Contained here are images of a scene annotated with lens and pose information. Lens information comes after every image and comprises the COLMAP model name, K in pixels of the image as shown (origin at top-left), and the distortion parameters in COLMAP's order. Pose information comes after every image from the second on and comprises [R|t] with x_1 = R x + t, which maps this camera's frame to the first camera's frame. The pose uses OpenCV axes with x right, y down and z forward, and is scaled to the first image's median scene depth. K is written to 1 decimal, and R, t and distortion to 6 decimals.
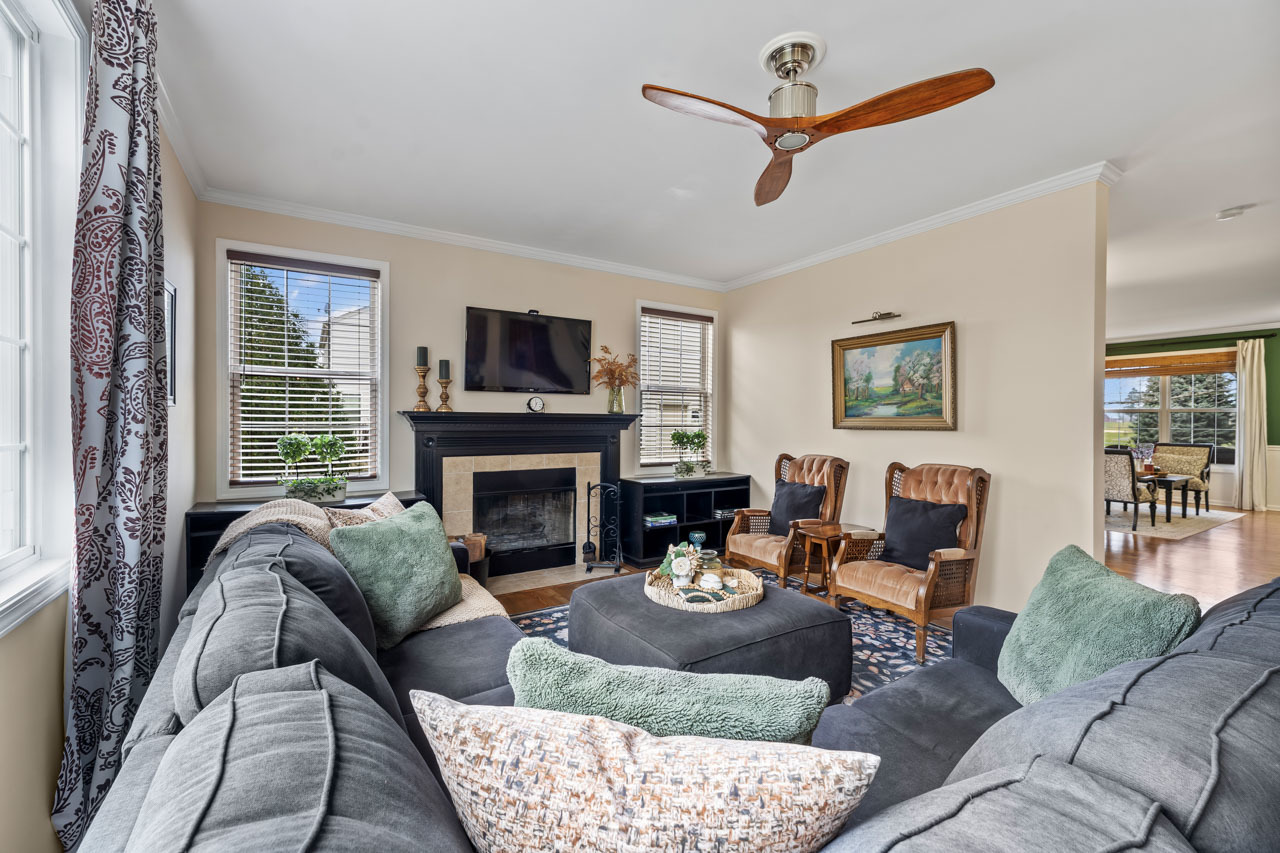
lens RADIAL K [[541.1, 0, 640.0], [0, 541.1, 426.5], [0, 0, 1]] dist [-0.000568, -0.000039]
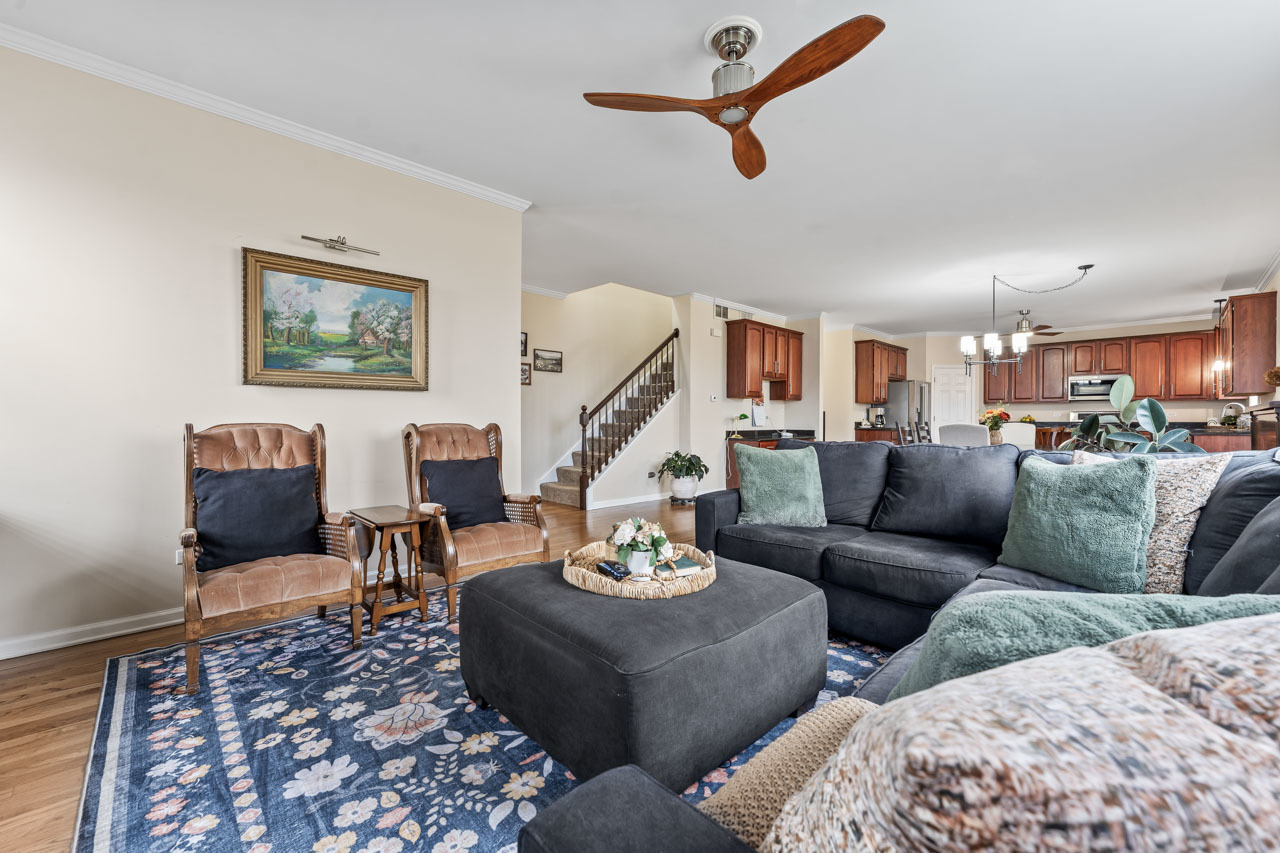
lens RADIAL K [[512.9, 0, 638.9], [0, 512.9, 425.2], [0, 0, 1]] dist [-0.000912, -0.000132]
pose [[-0.208548, -0.015022, 0.977897, -0.361579], [0.009037, 0.999810, 0.017286, 0.049482], [-0.977970, 0.012442, -0.208373, 0.701353]]
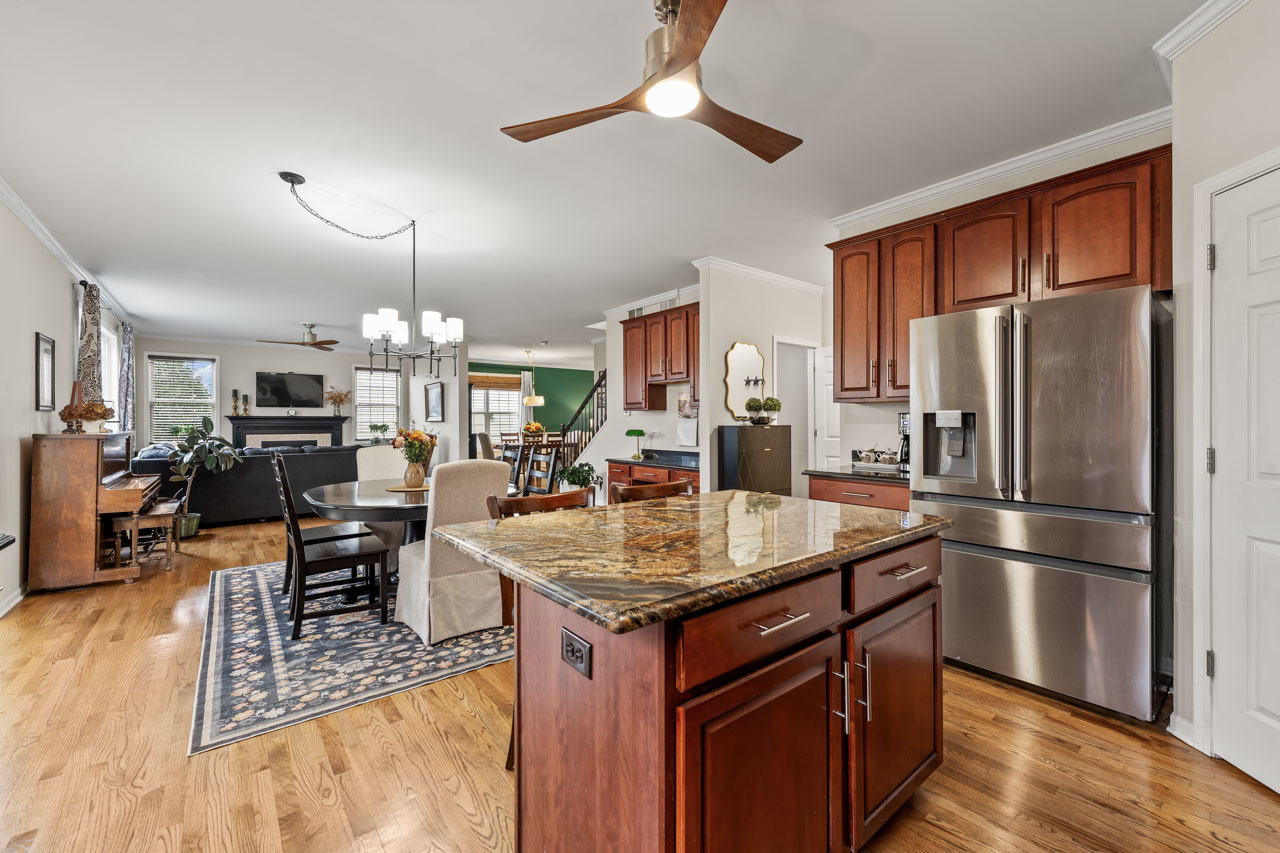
lens RADIAL K [[520.5, 0, 637.8], [0, 520.5, 420.0], [0, 0, 1]] dist [-0.001229, 0.000097]
pose [[0.993277, -0.006840, 0.115558, 1.081974], [0.008543, 0.999862, -0.014254, 0.038771], [-0.115444, 0.015146, 0.993198, -1.476234]]
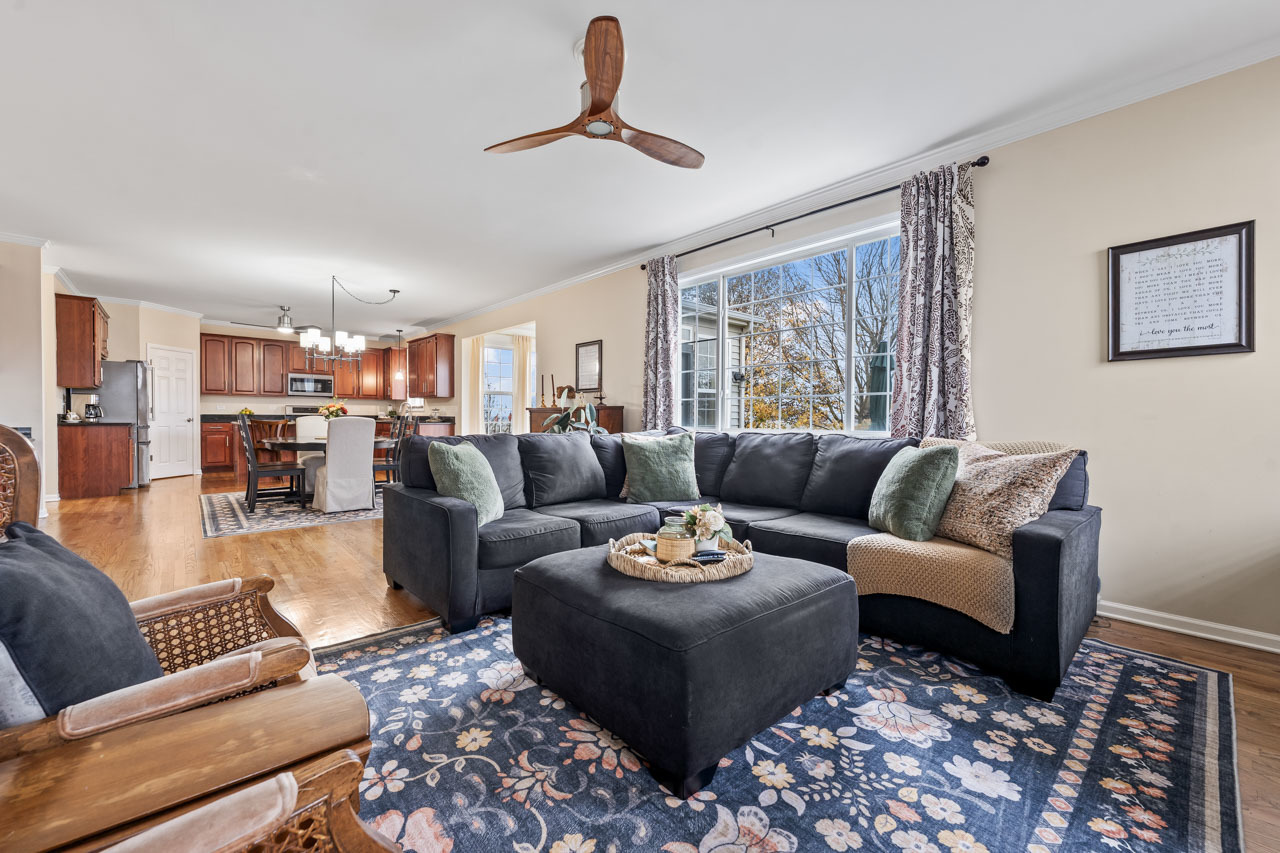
lens RADIAL K [[512.9, 0, 638.9], [0, 512.9, 425.2], [0, 0, 1]] dist [-0.000912, -0.000132]
pose [[-0.985219, -0.010001, -0.171007, 0.190021], [-0.014820, 0.999528, 0.026928, 0.049357], [0.170657, 0.029064, -0.984902, 1.062424]]
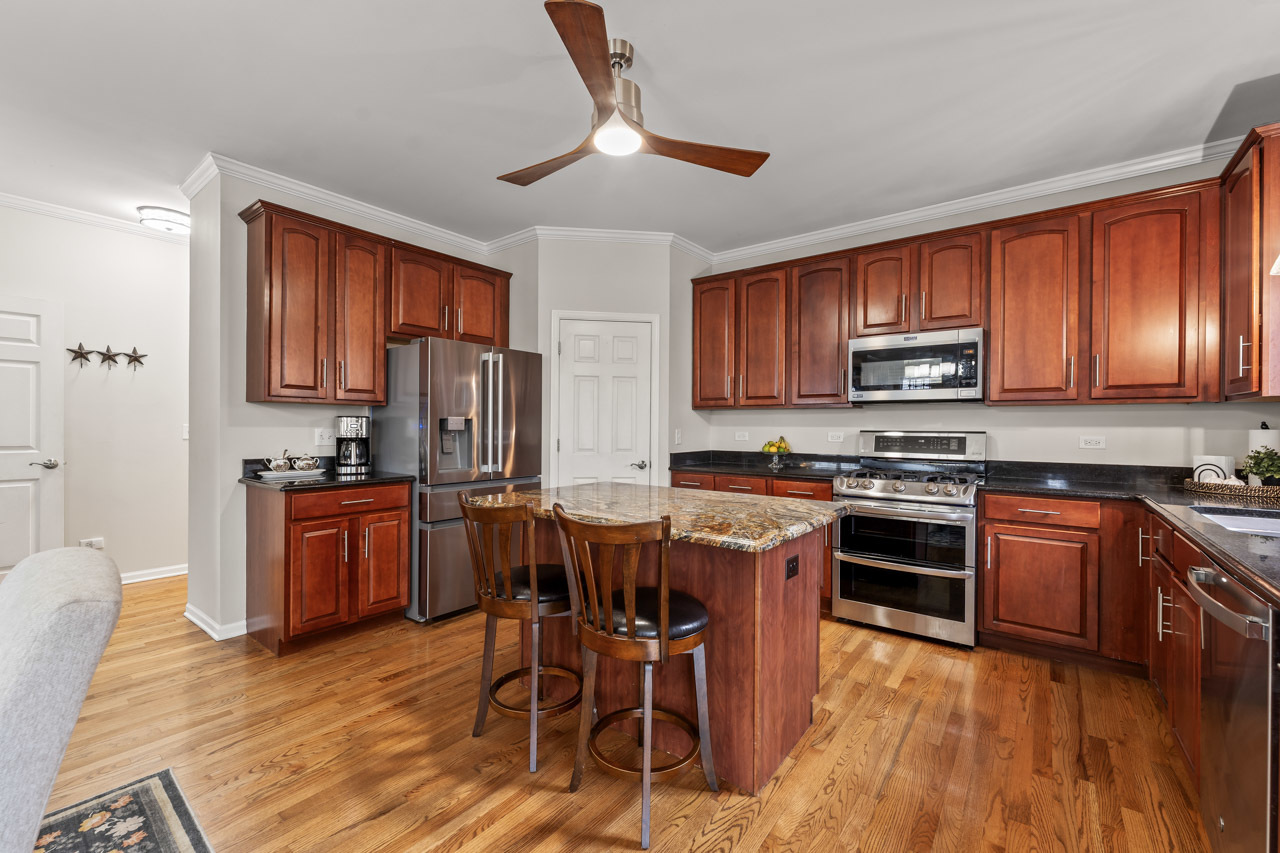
lens RADIAL K [[524.4, 0, 637.1], [0, 524.4, 429.5], [0, 0, 1]] dist [-0.000192, -0.000120]
pose [[-0.342646, -0.011192, 0.939398, 0.687351], [0.002529, 0.999914, 0.012835, 0.031904], [-0.939461, 0.006774, -0.342588, -0.896016]]
